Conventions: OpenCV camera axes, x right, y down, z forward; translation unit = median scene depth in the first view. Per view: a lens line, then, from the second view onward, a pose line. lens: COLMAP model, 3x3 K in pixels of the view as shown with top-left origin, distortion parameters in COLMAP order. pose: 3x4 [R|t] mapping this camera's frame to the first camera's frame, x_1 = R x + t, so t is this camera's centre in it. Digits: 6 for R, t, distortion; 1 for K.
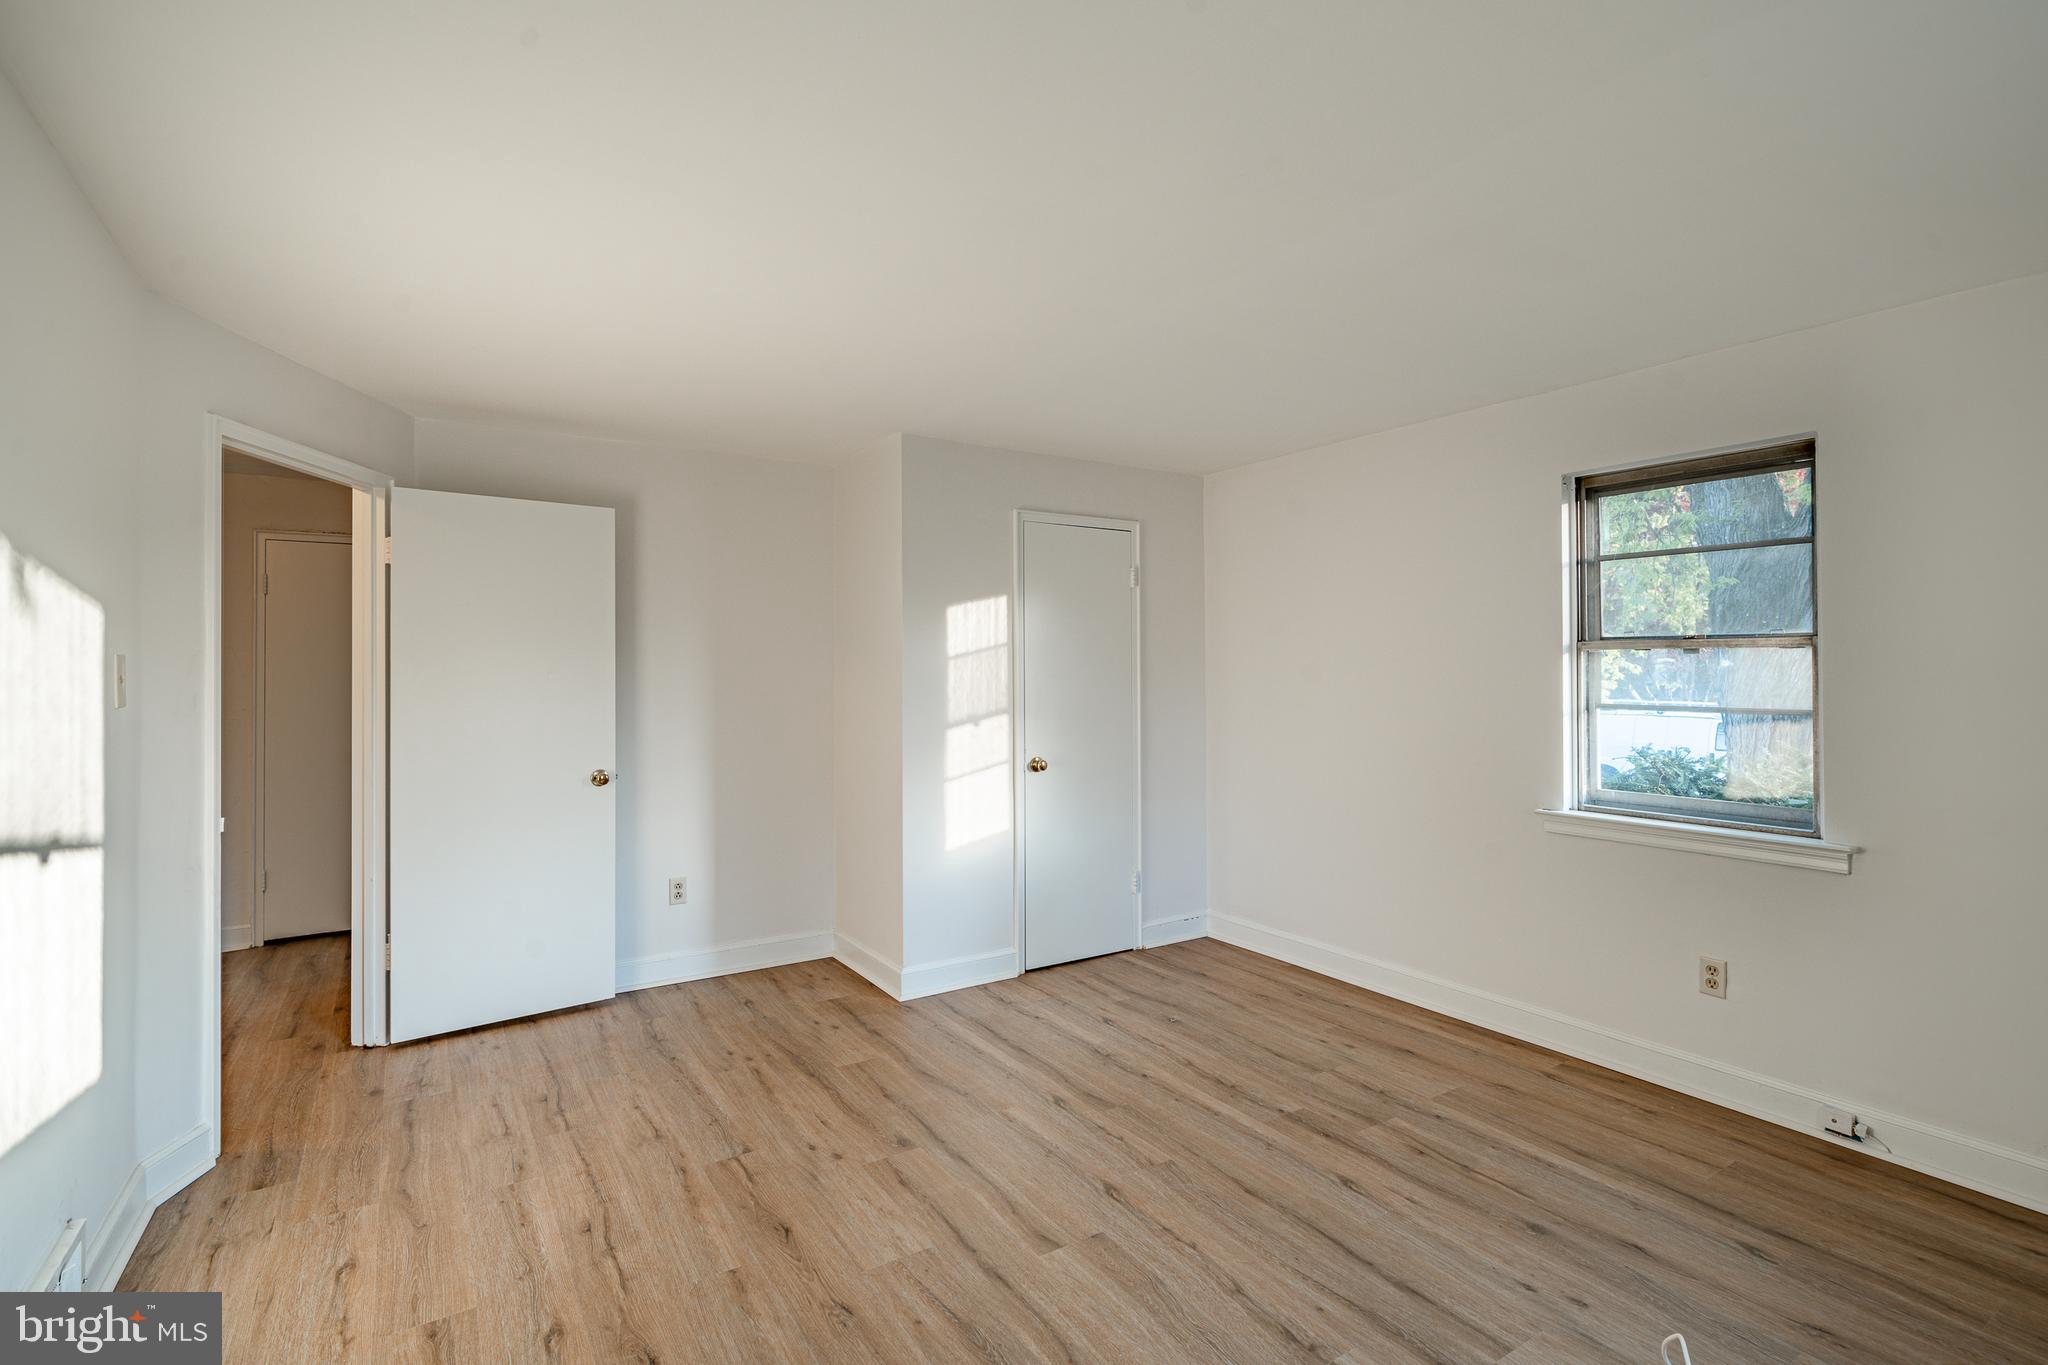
lens RADIAL K [[960.9, 0, 1005.9], [0, 960.9, 665.8], [0, 0, 1]] dist [-0.002571, -0.000115]
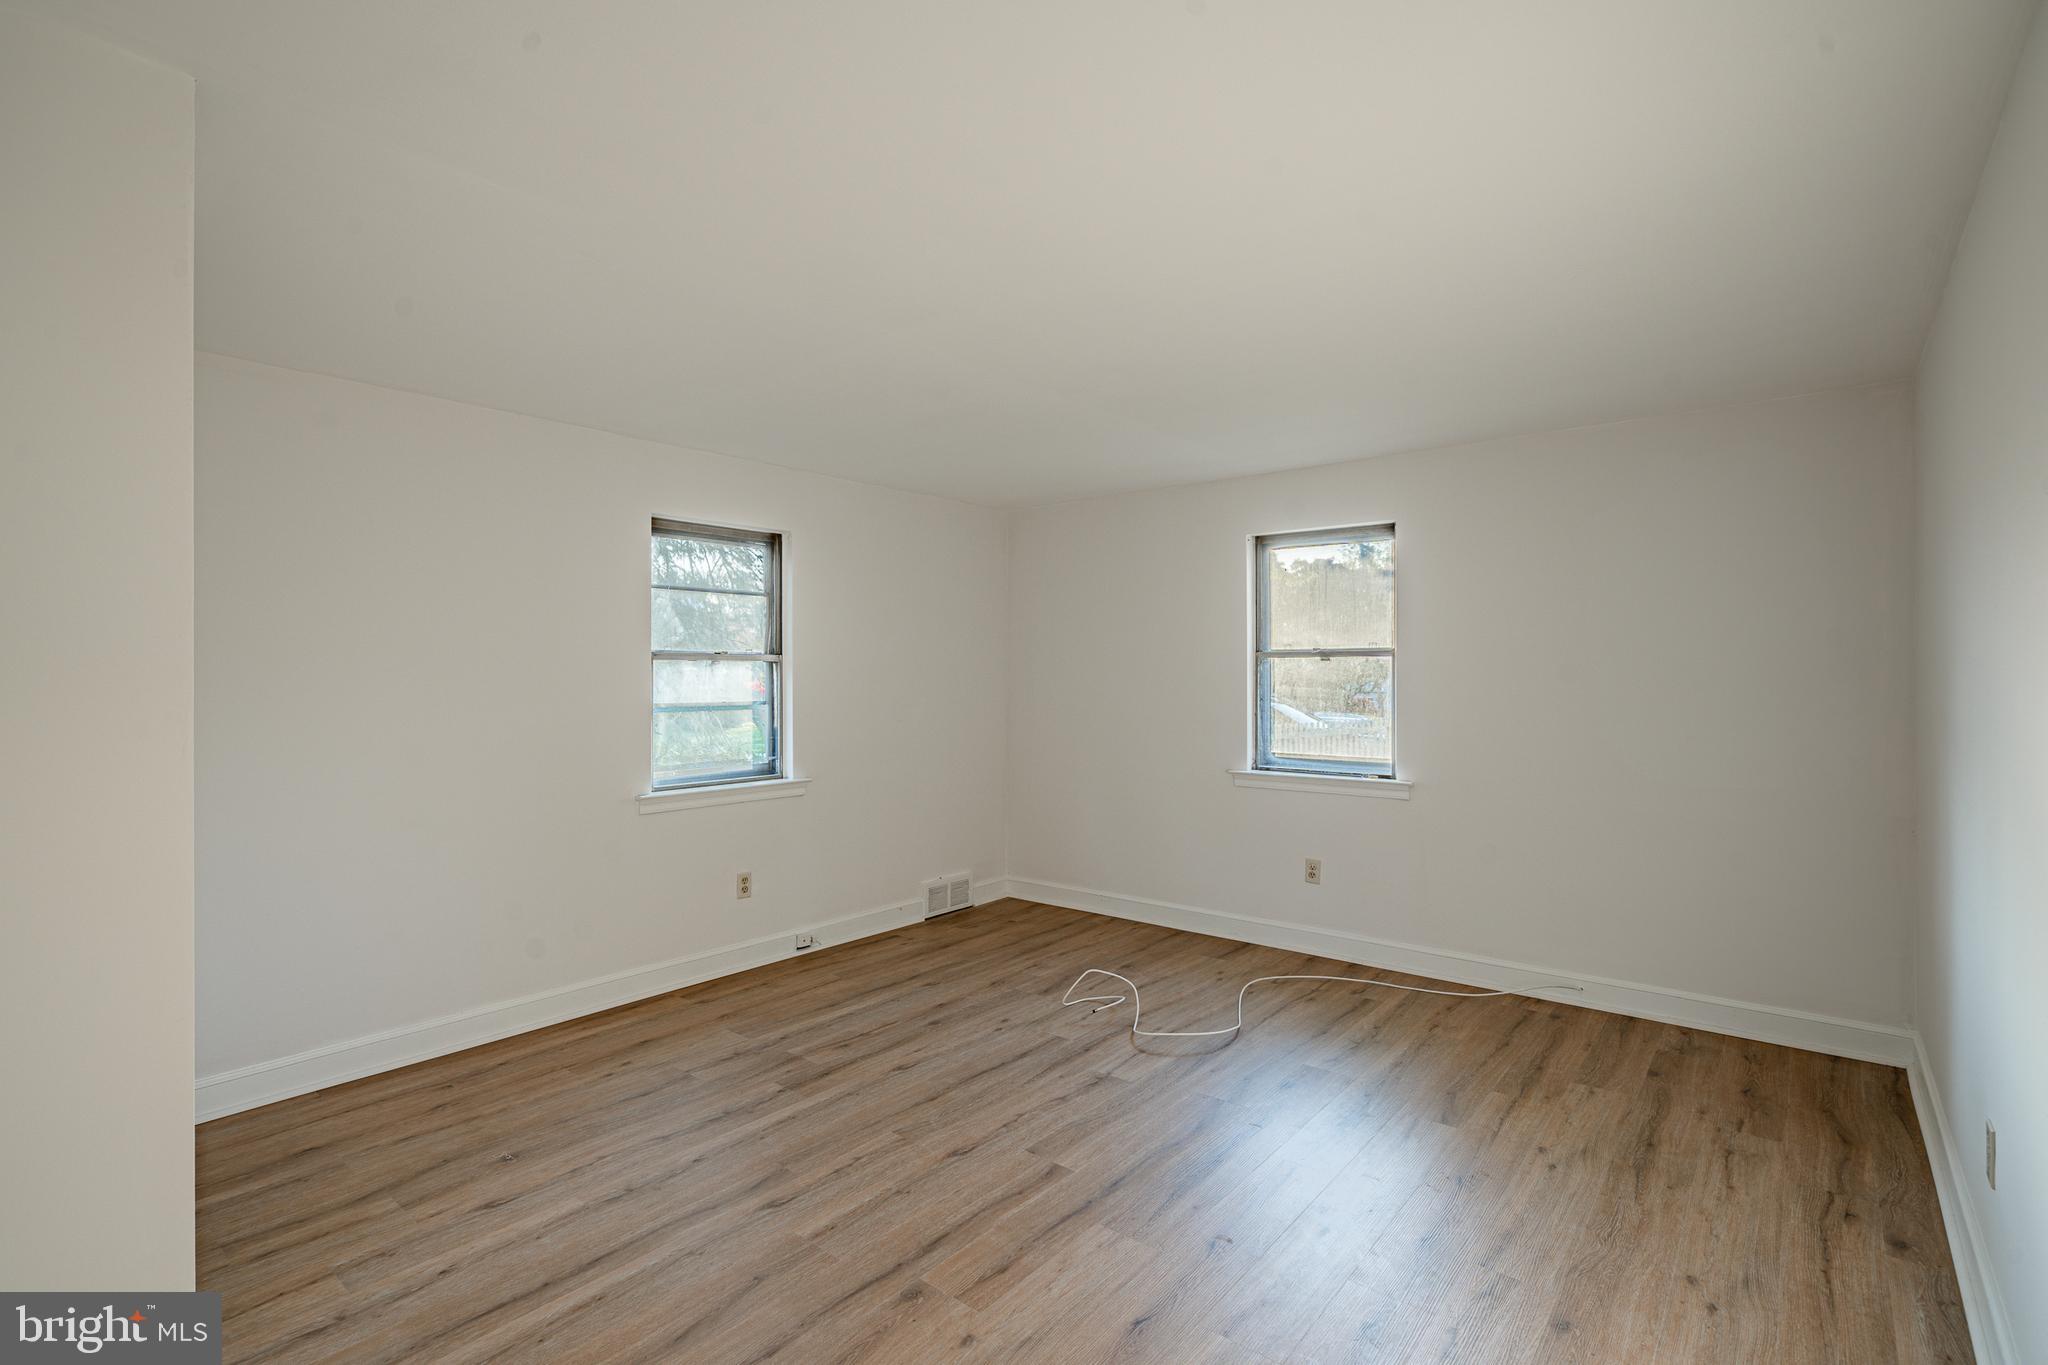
lens RADIAL K [[960.9, 0, 1005.9], [0, 960.9, 665.8], [0, 0, 1]] dist [-0.002571, -0.000115]
pose [[-0.304065, 0.009261, 0.952606, -0.804162], [0.001497, 0.999956, -0.009244, 0.002303], [-0.952650, -0.001384, -0.304065, 1.082253]]
